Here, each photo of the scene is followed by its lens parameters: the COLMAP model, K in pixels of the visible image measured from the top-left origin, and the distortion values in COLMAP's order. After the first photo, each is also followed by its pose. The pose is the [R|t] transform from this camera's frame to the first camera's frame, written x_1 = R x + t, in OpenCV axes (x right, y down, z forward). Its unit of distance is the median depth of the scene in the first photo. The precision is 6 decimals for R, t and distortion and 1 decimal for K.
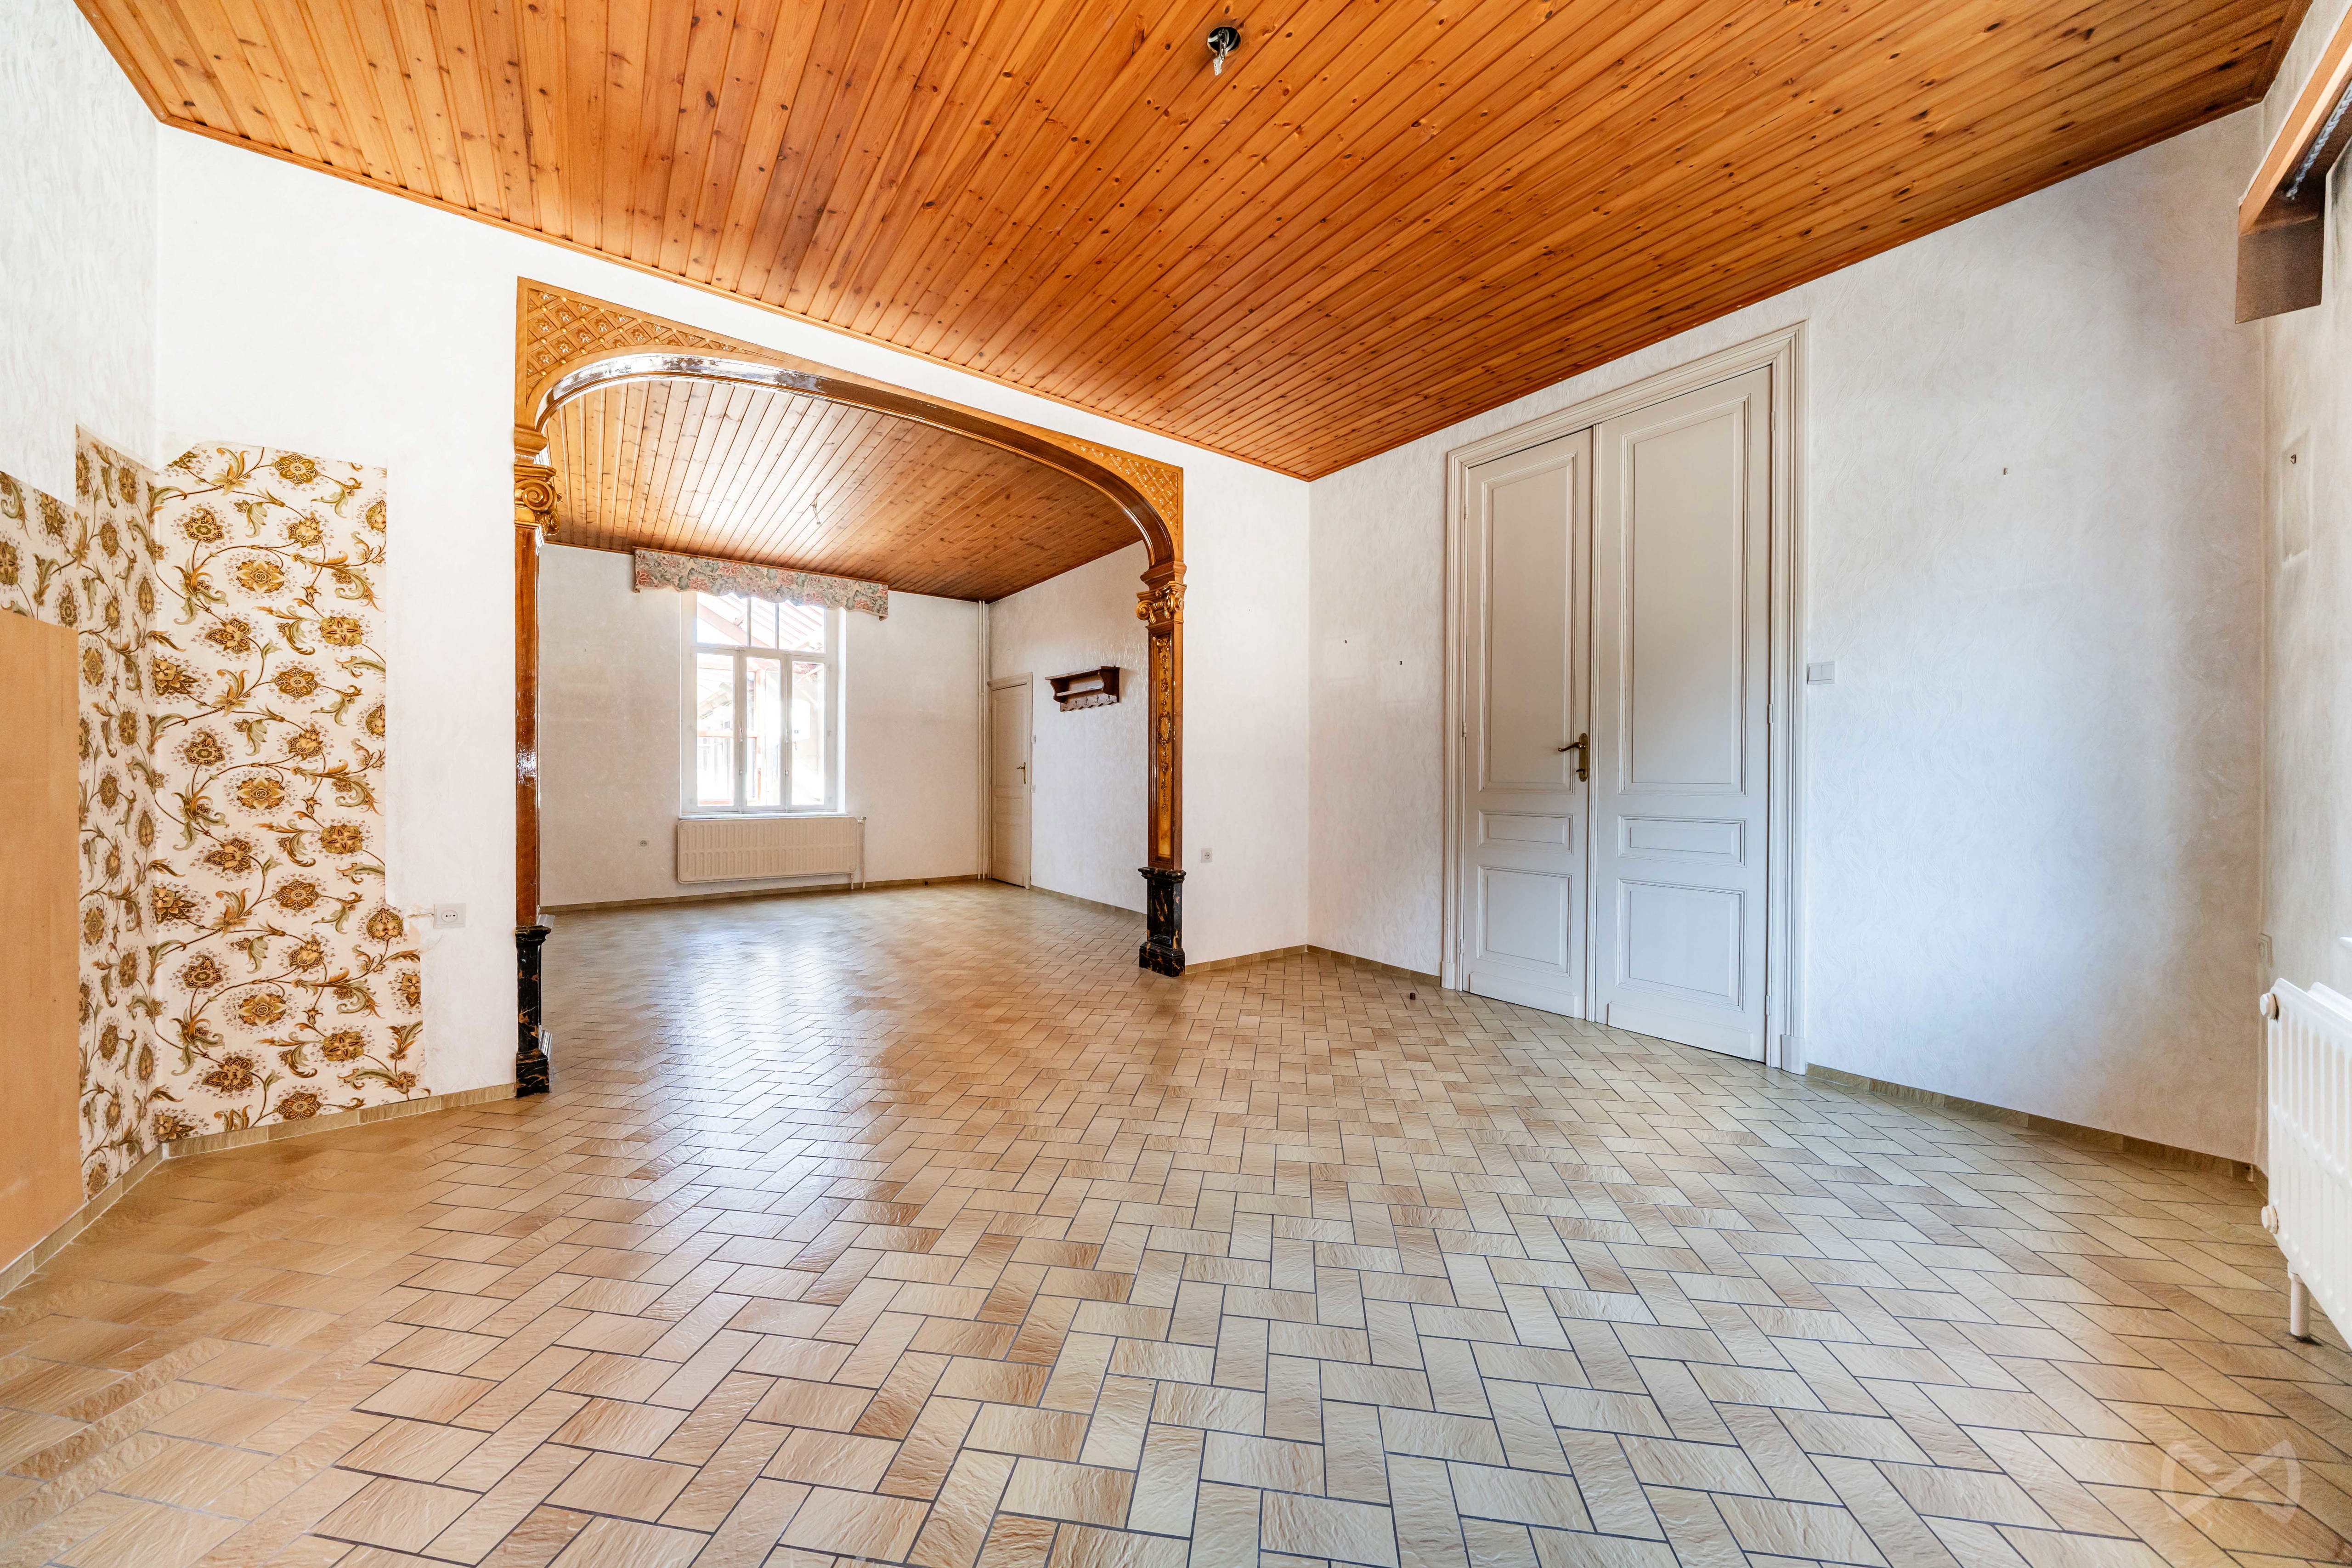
lens RADIAL K [[793.3, 0, 1169.0], [0, 793.3, 786.8], [0, 0, 1]] dist [-0.005539, -0.000085]
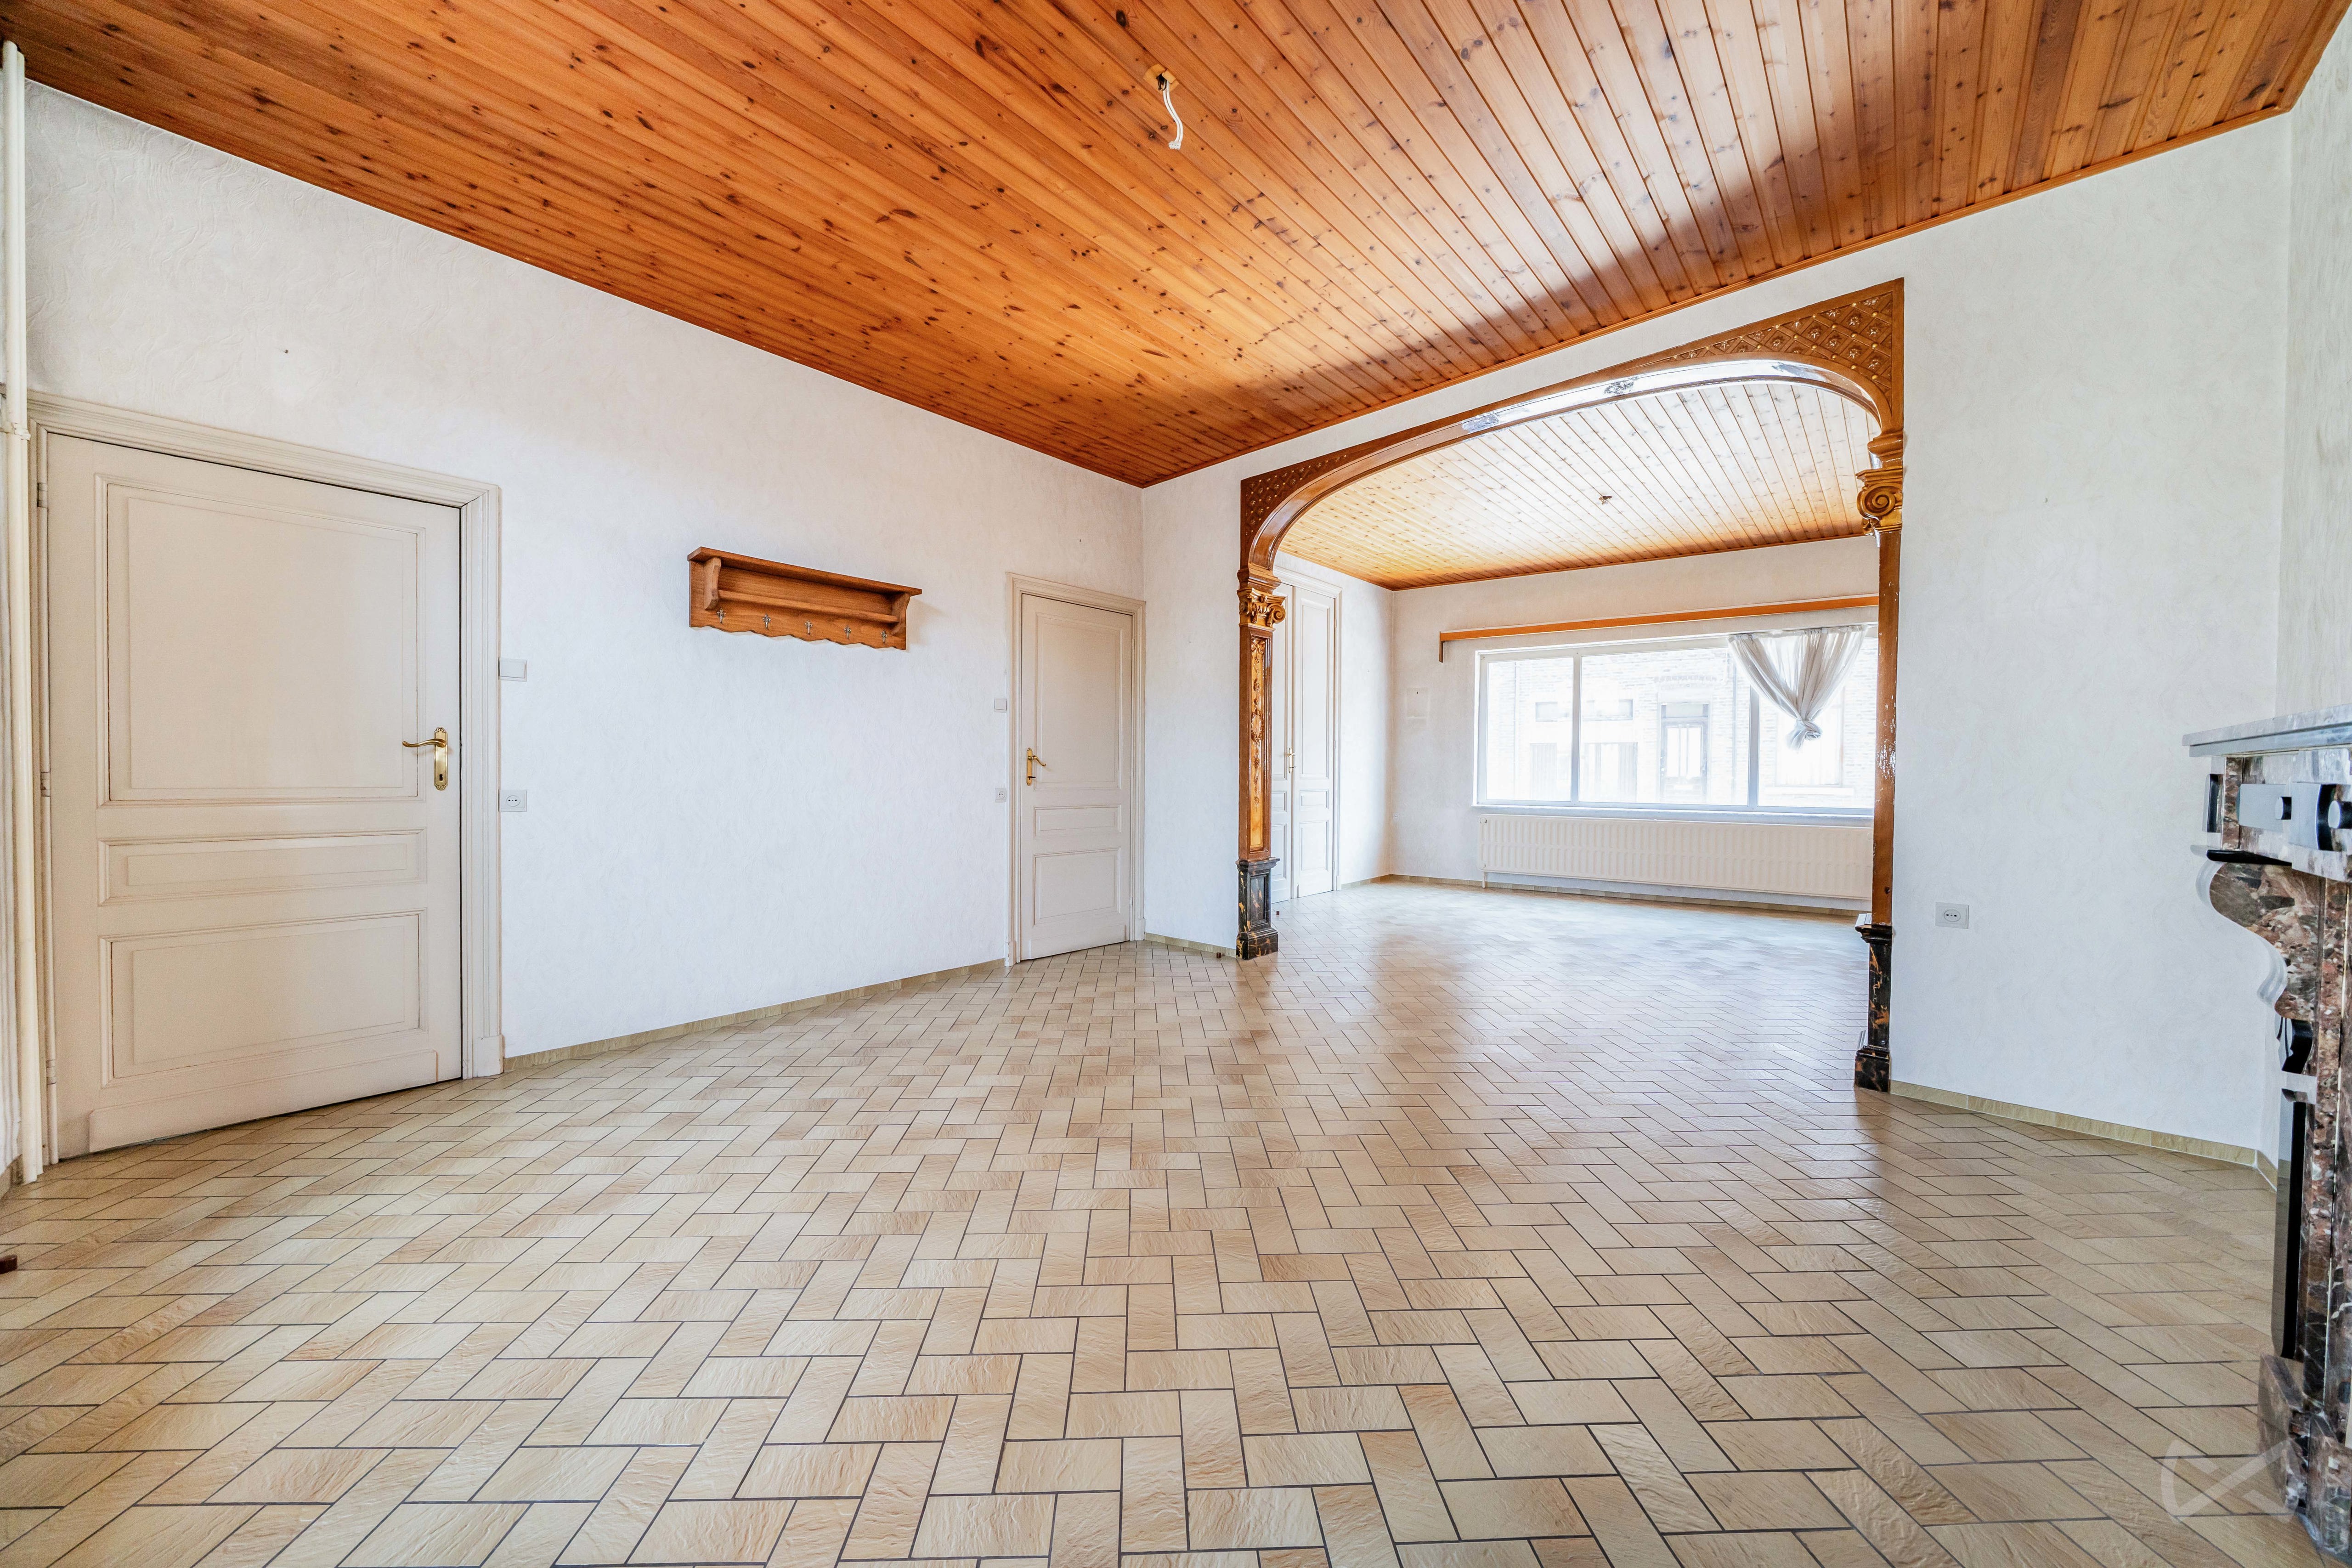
lens RADIAL K [[804.2, 0, 1176.9], [0, 804.2, 776.8], [0, 0, 1]] dist [0.020181, 0.000029]
pose [[-0.198688, -0.015593, 0.979939, -1.427167], [0.004715, 0.999847, 0.016866, -0.032845], [-0.980051, 0.007971, -0.198584, 1.807722]]
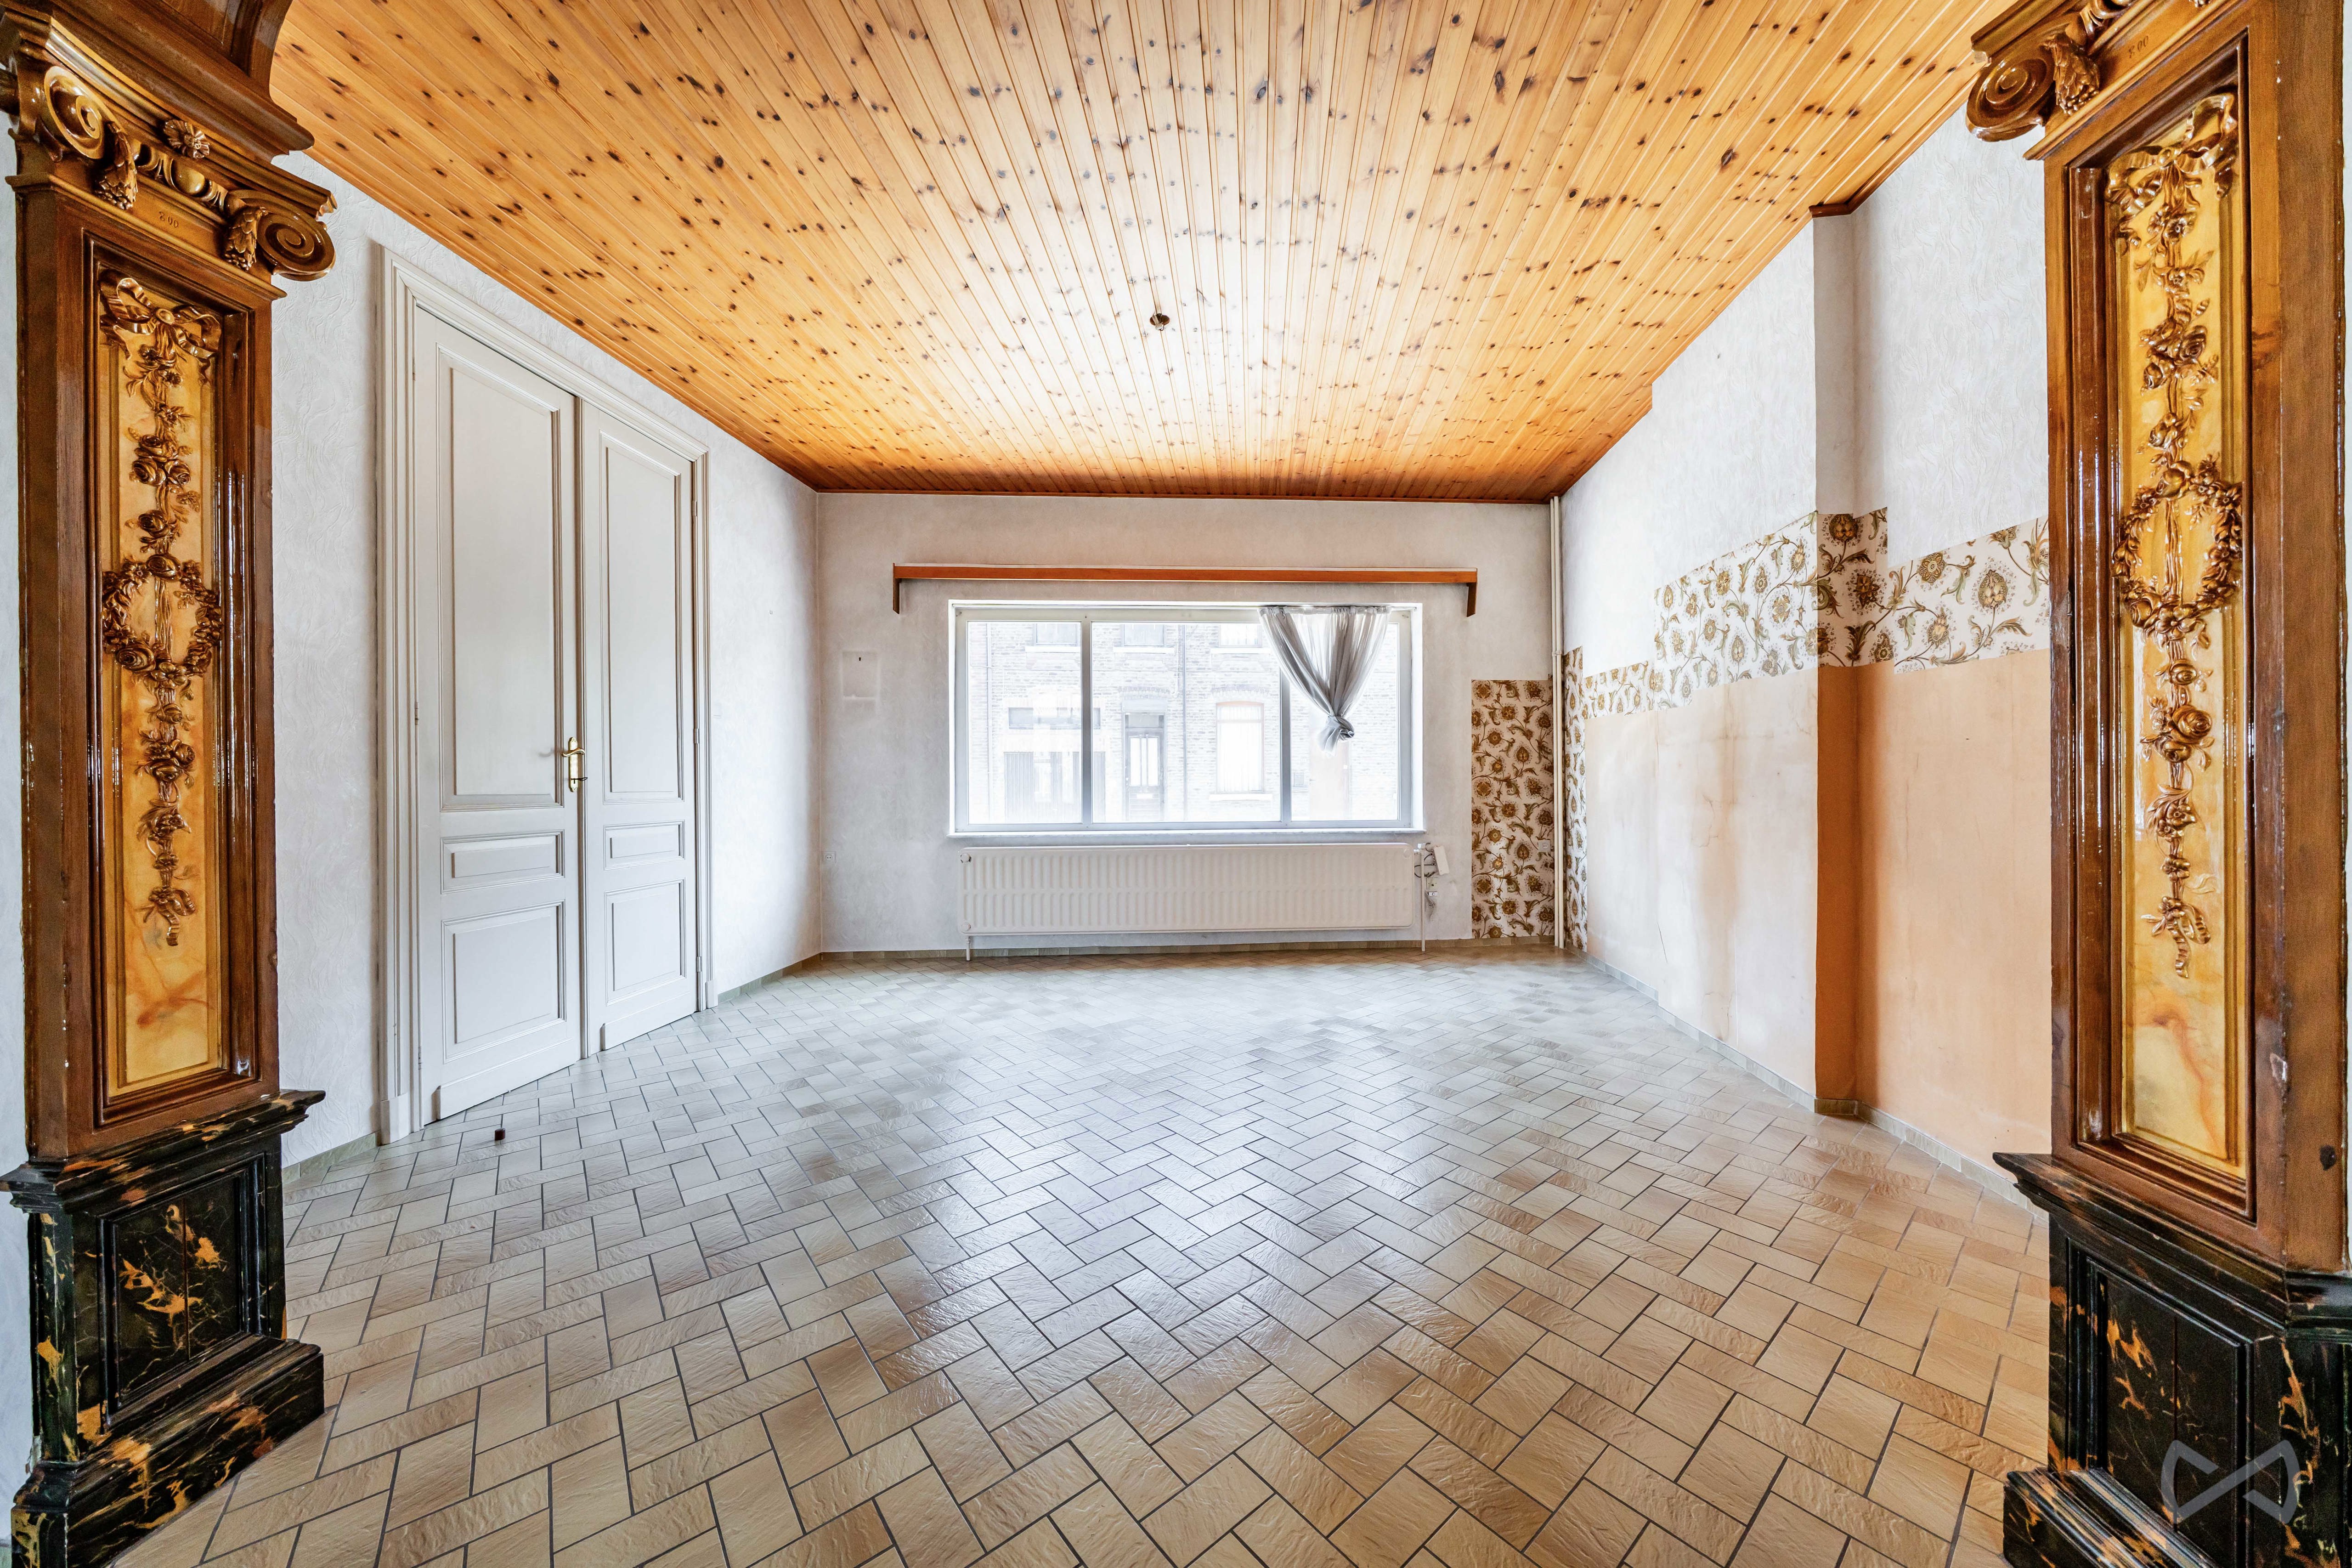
lens RADIAL K [[793.3, 0, 1169.0], [0, 793.3, 786.8], [0, 0, 1]] dist [-0.005539, -0.000085]
pose [[-0.738521, -0.004087, 0.674218, -0.616265], [0.011610, 0.999756, 0.018777, -0.022032], [-0.674131, 0.021695, -0.738293, 1.323416]]
